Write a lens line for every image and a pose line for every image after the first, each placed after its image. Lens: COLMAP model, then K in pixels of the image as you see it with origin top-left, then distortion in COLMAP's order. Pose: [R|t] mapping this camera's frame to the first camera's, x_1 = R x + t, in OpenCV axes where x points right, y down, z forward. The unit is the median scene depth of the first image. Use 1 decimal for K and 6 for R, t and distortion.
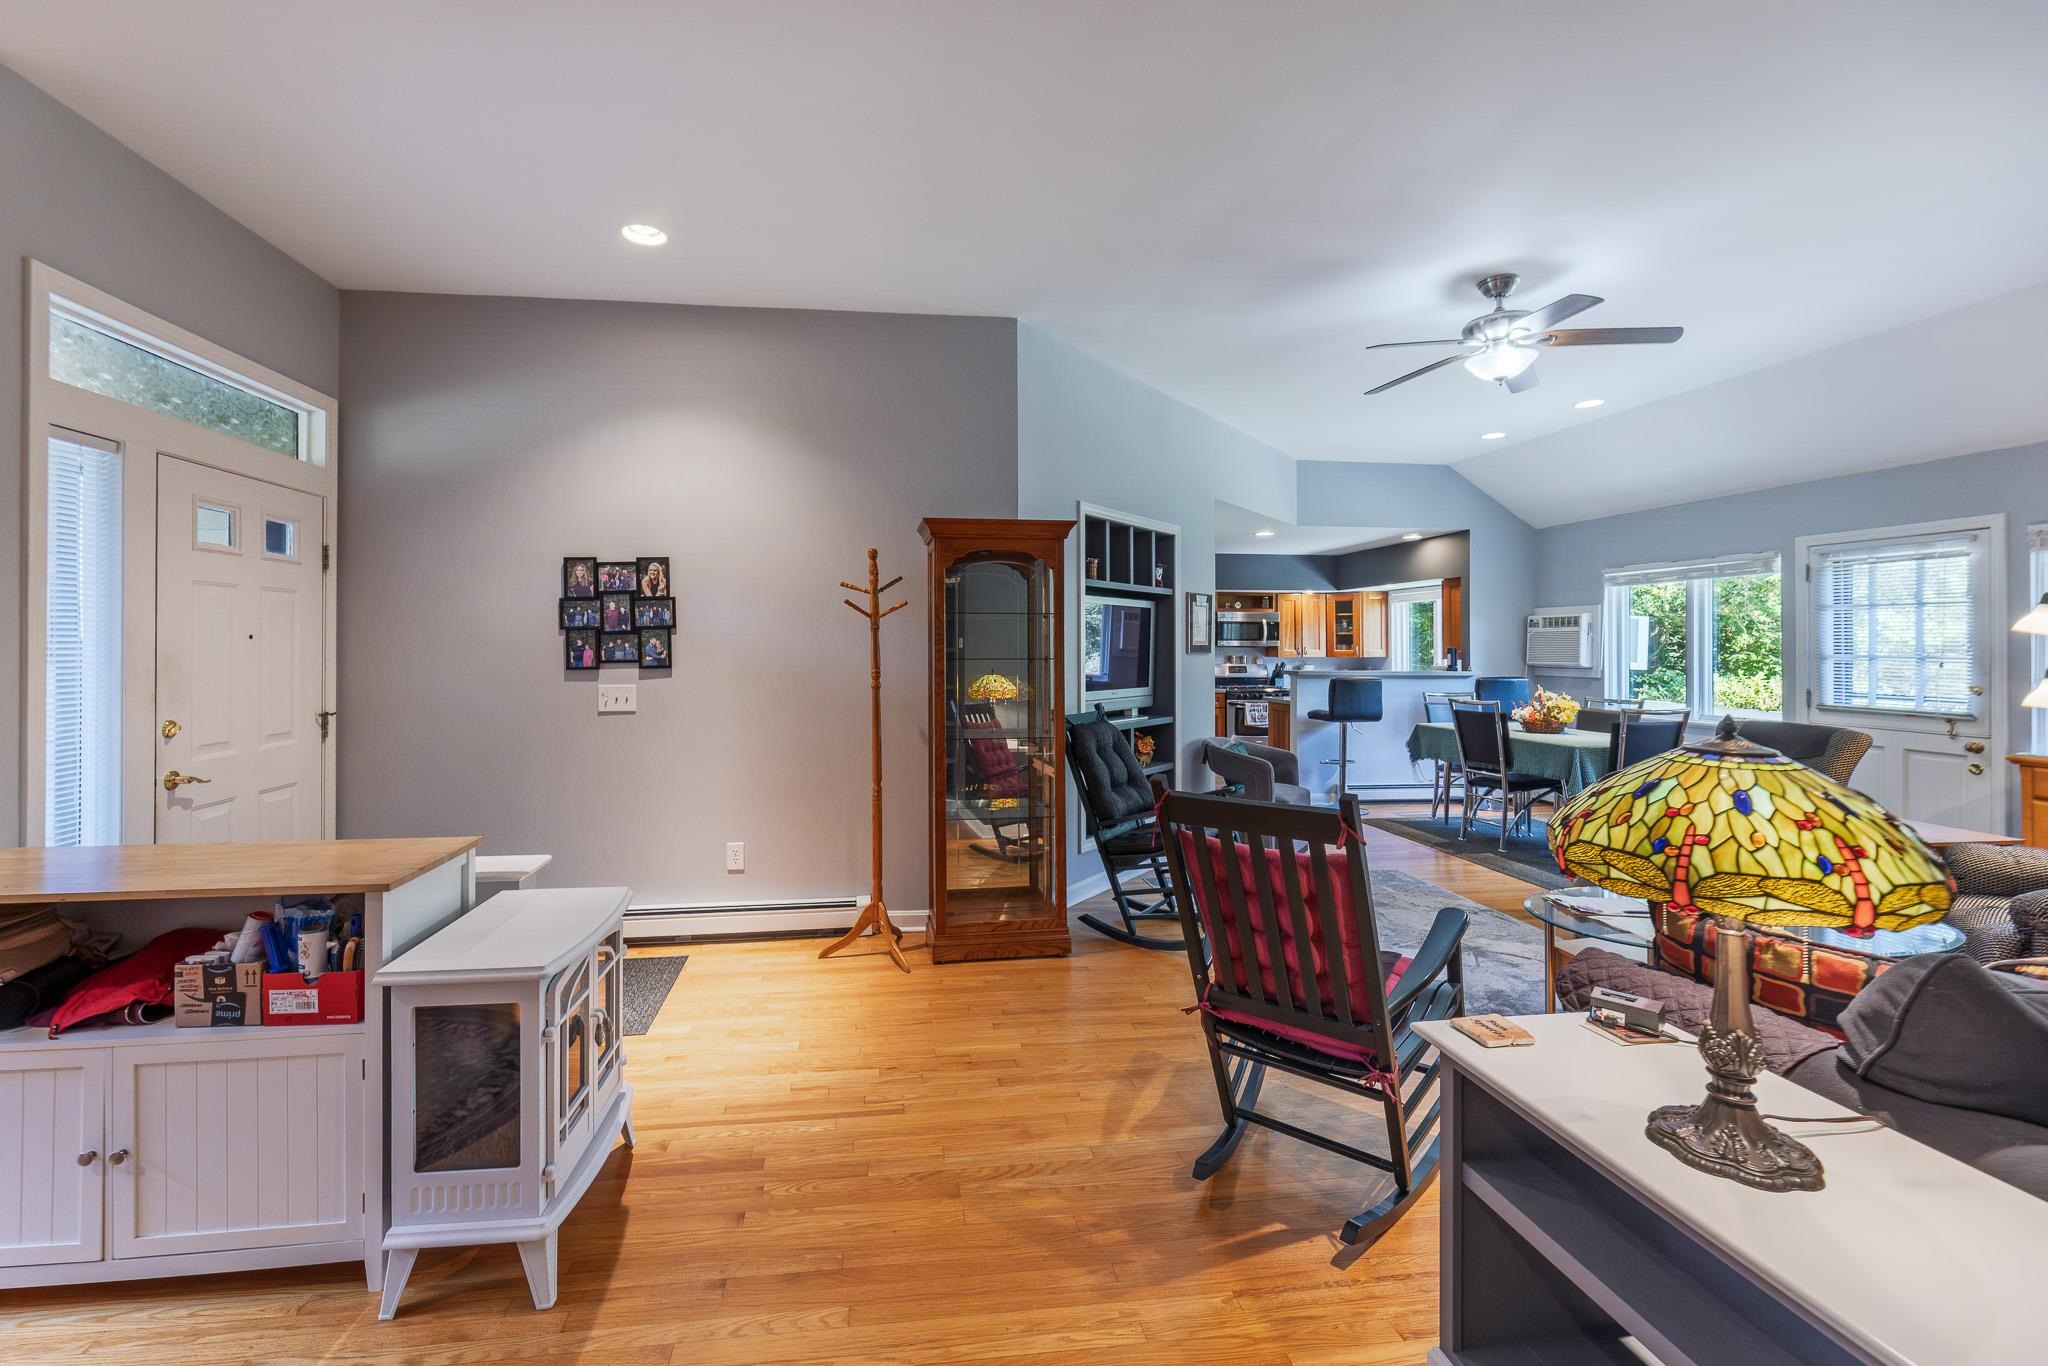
lens RADIAL K [[873.2, 0, 982.8], [0, 873.2, 634.5], [0, 0, 1]] dist [0.000867, 0.000322]
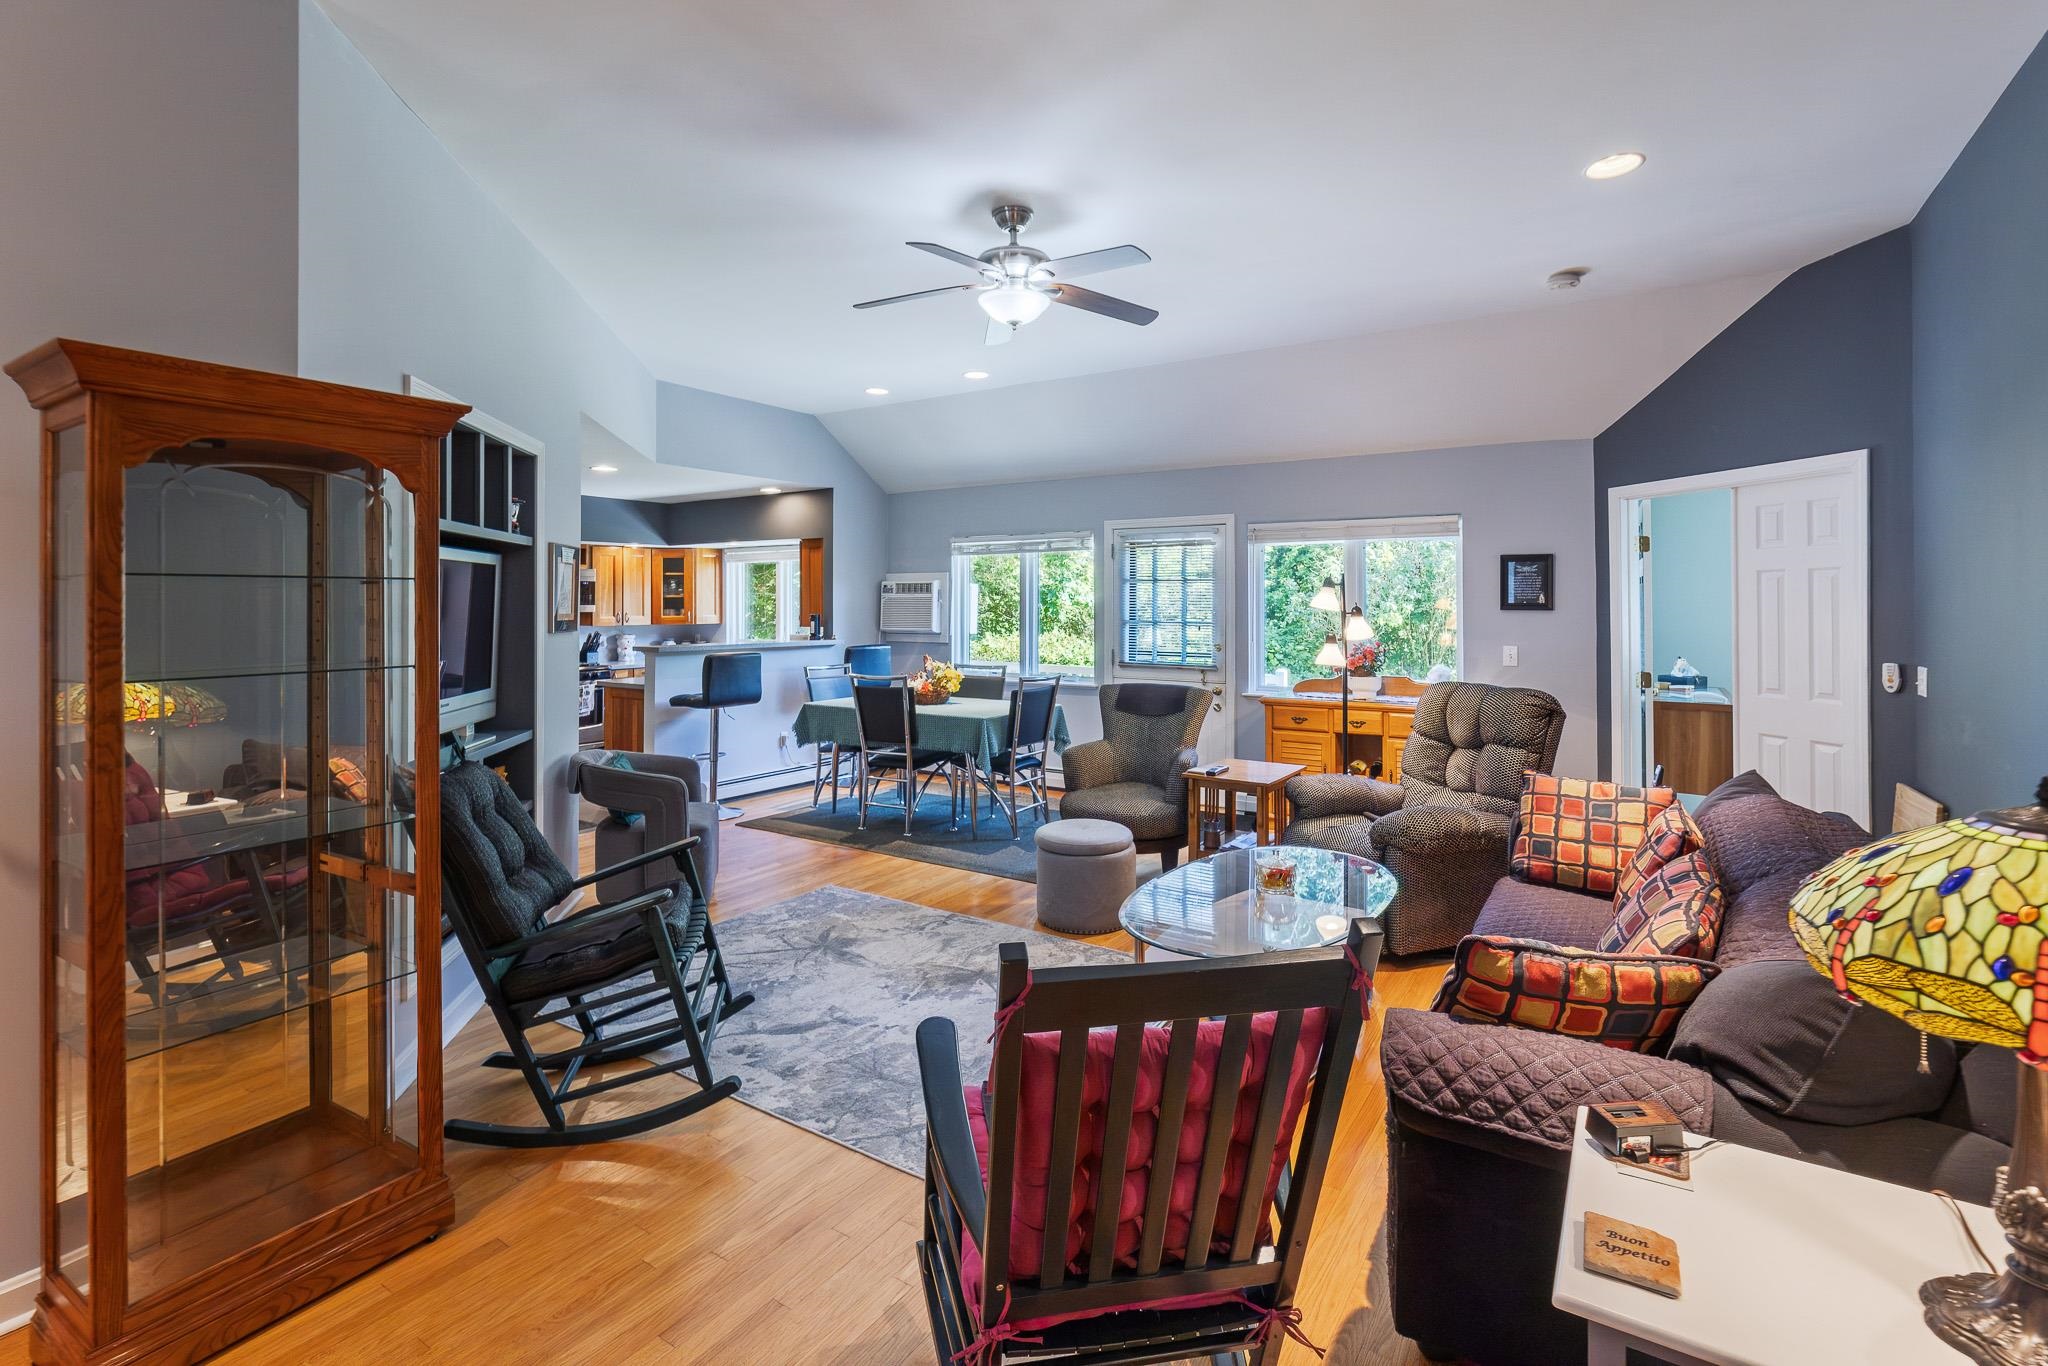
lens RADIAL K [[922.4, 0, 1062.3], [0, 922.4, 593.0], [0, 0, 1]] dist [-0.001462, -0.000408]
pose [[0.637456, 0.005370, 0.770468, -0.055210], [-0.007810, 0.999969, -0.000508, -0.010717], [-0.770447, -0.005693, 0.637479, 0.209932]]
